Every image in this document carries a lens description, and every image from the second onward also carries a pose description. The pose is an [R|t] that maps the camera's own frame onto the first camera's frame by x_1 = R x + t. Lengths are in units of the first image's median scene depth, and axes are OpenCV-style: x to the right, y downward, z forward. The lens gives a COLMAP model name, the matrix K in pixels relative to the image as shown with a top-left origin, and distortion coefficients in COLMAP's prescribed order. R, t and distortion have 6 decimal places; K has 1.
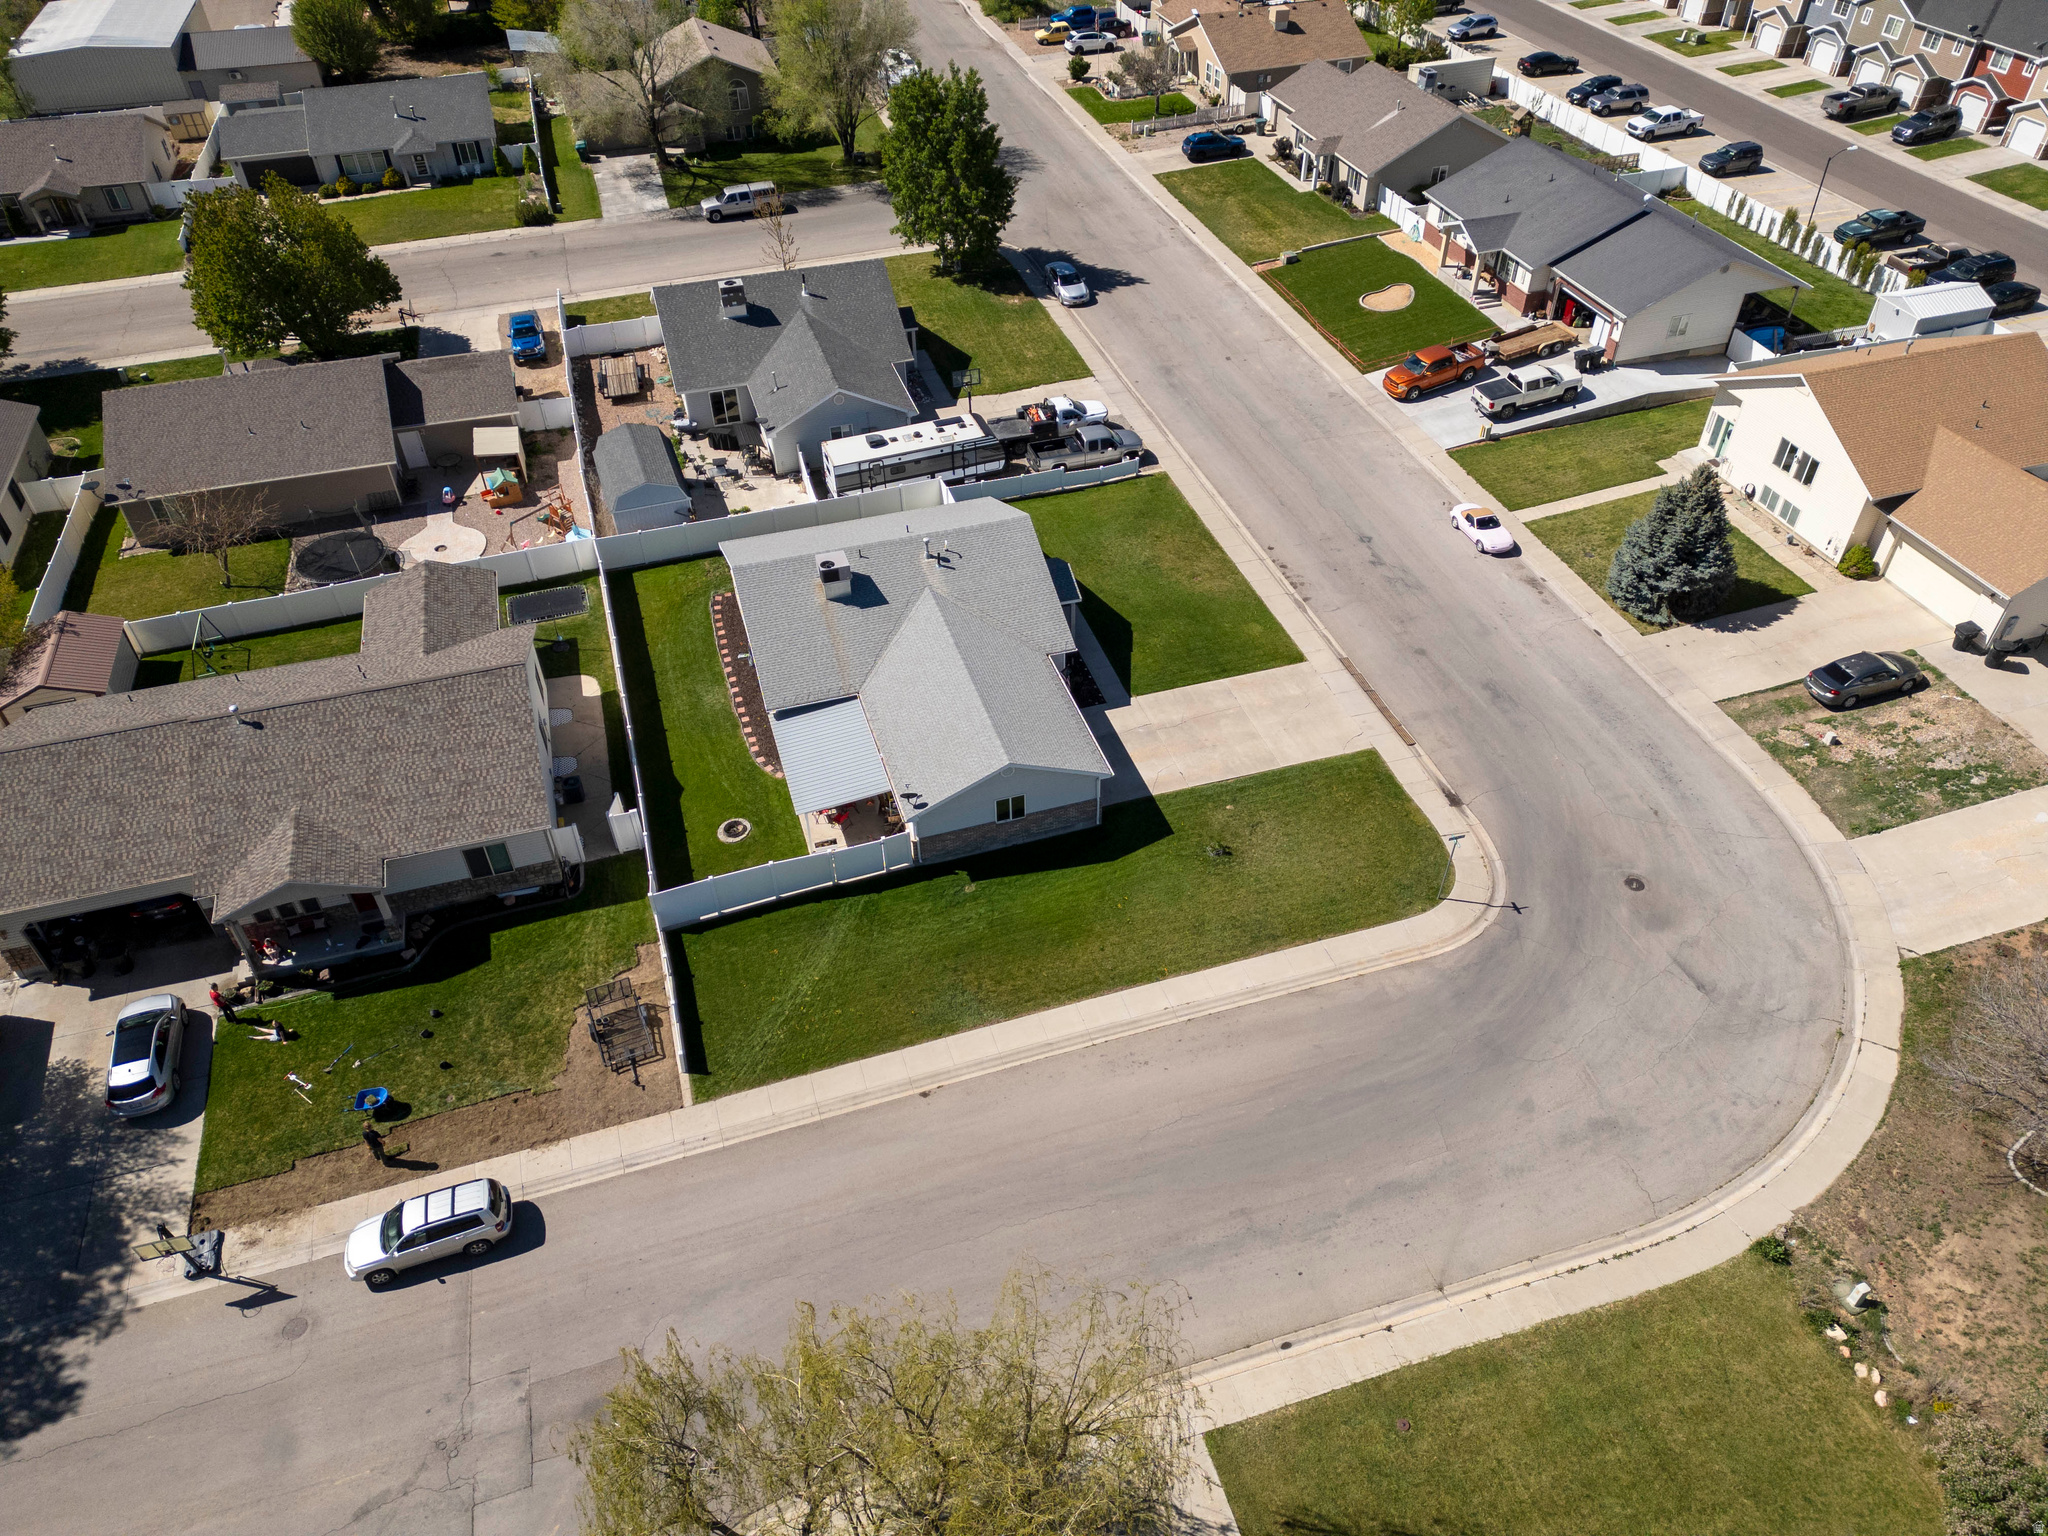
lens RADIAL K [[1421.8, 0, 1024.0], [0, 1421.8, 768.0], [0, 0, 1]] dist [0.085054, -0.084741]
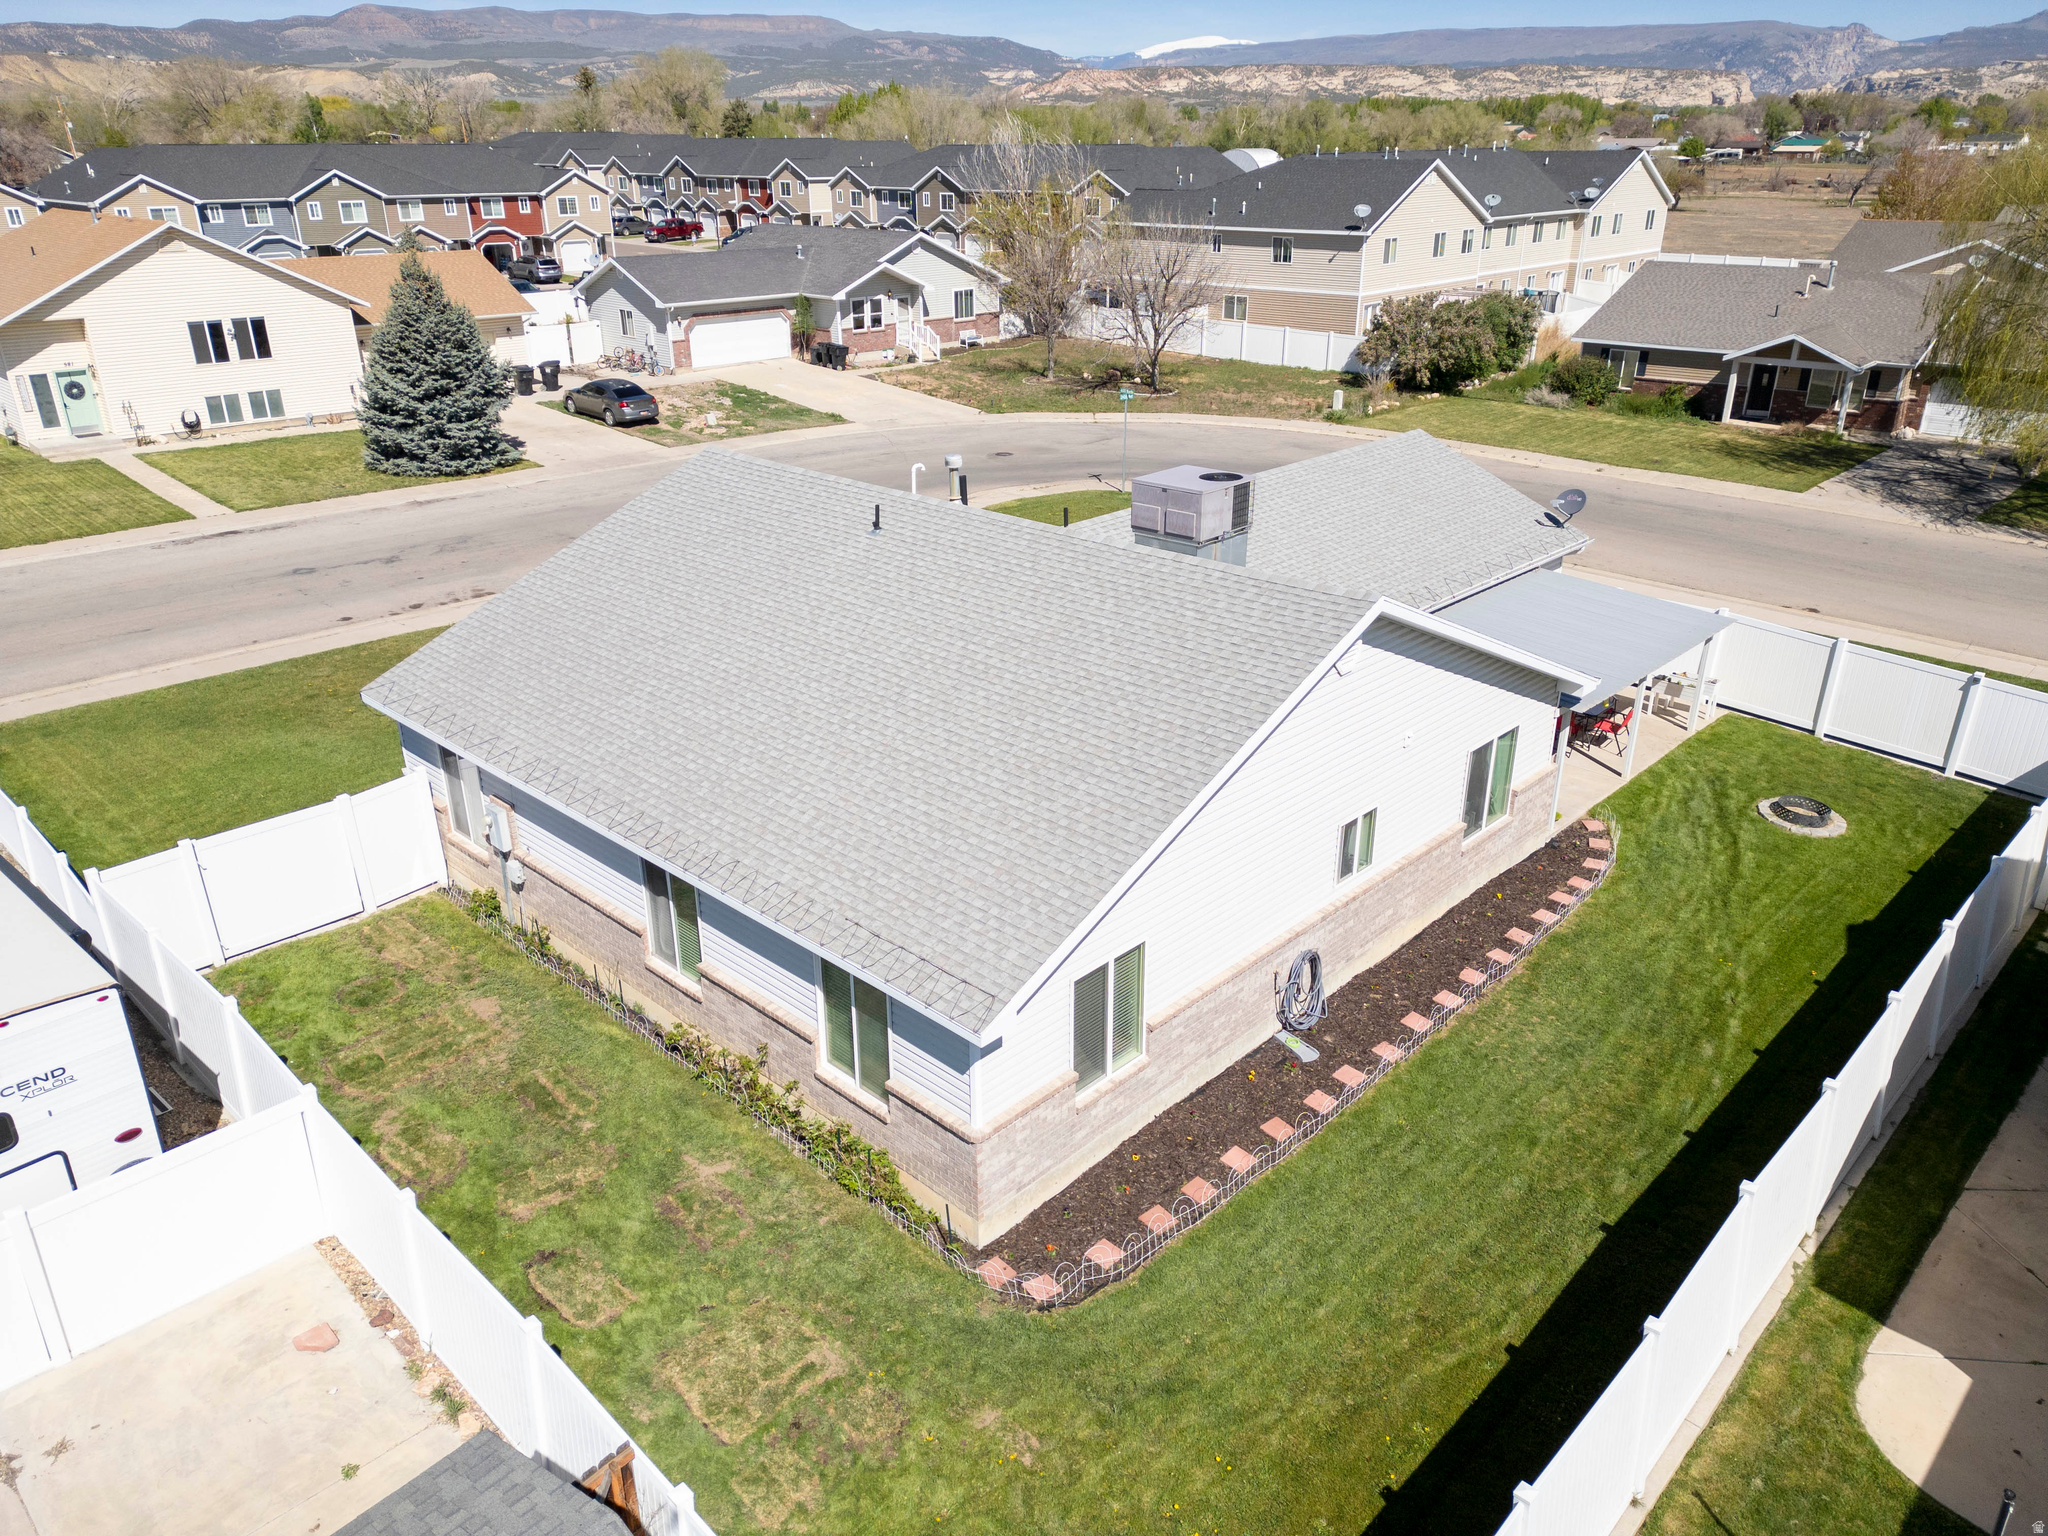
lens RADIAL K [[1430.0, 0, 1023.9], [0, 1430.0, 782.0], [0, 0, 1]] dist [0.076750, -0.068000]
pose [[-0.481994, -0.336979, 0.808781, -0.372622], [0.590138, 0.557439, 0.583951, -0.295306], [-0.647625, 0.758754, -0.069818, 1.007256]]
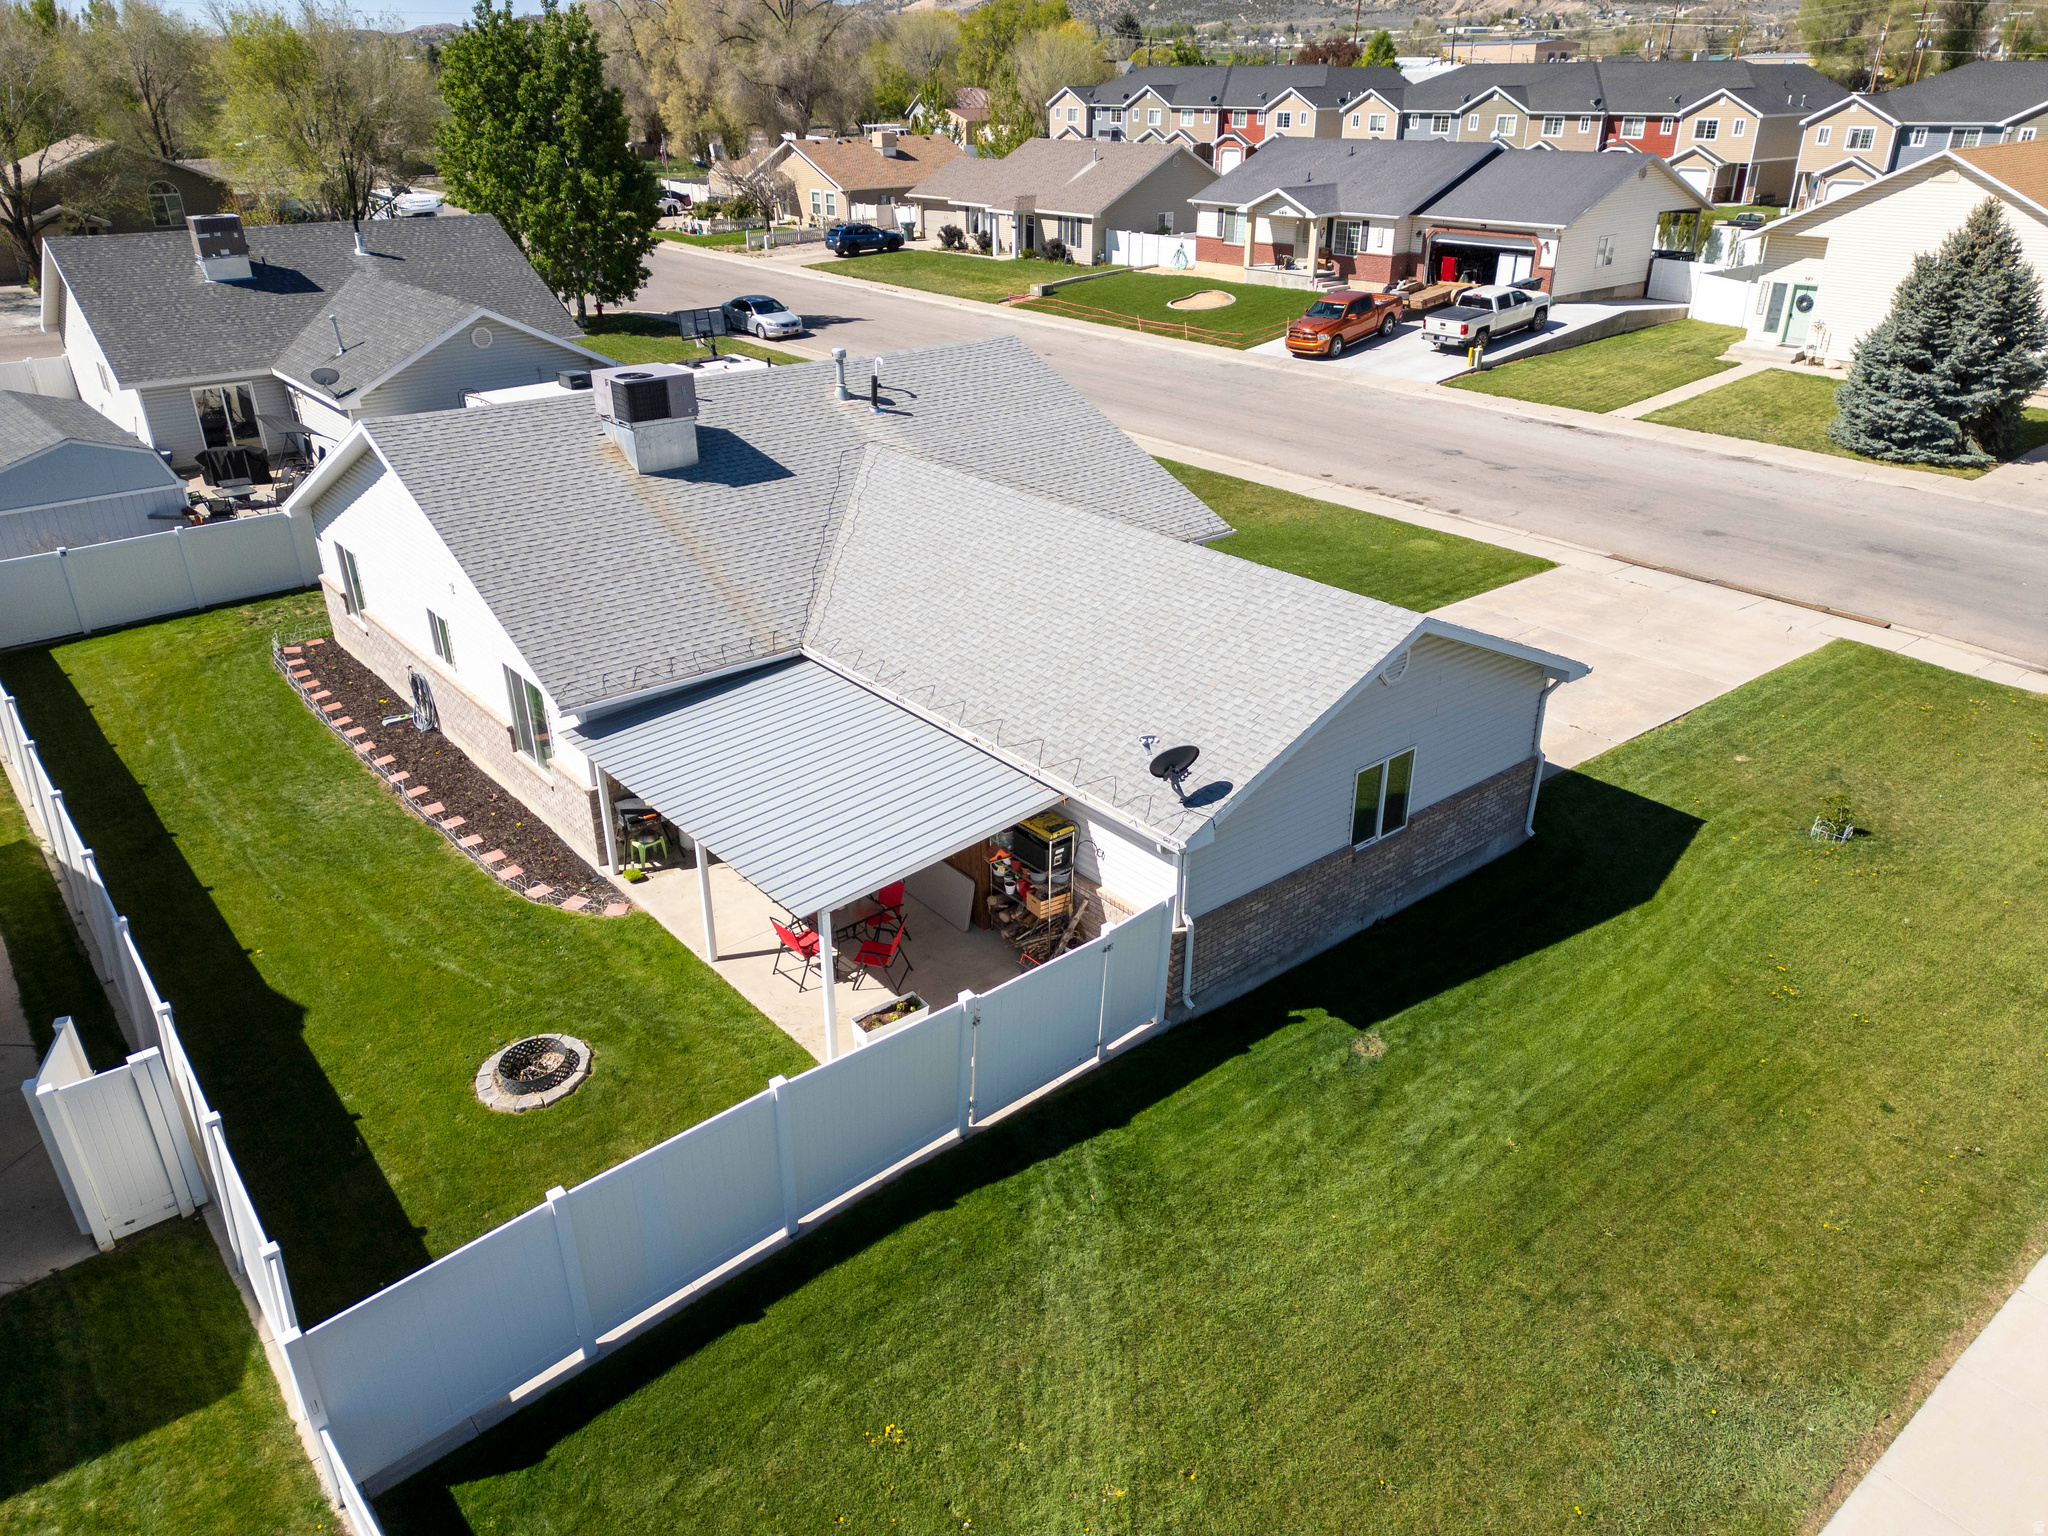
lens RADIAL K [[1421.8, 0, 1024.0], [0, 1421.8, 768.0], [0, 0, 1]] dist [0.085054, -0.084741]
pose [[0.926017, -0.153839, 0.344710, -0.174112], [0.241384, 0.943406, -0.227417, 0.066270], [-0.290216, 0.293799, 0.910745, 0.585311]]
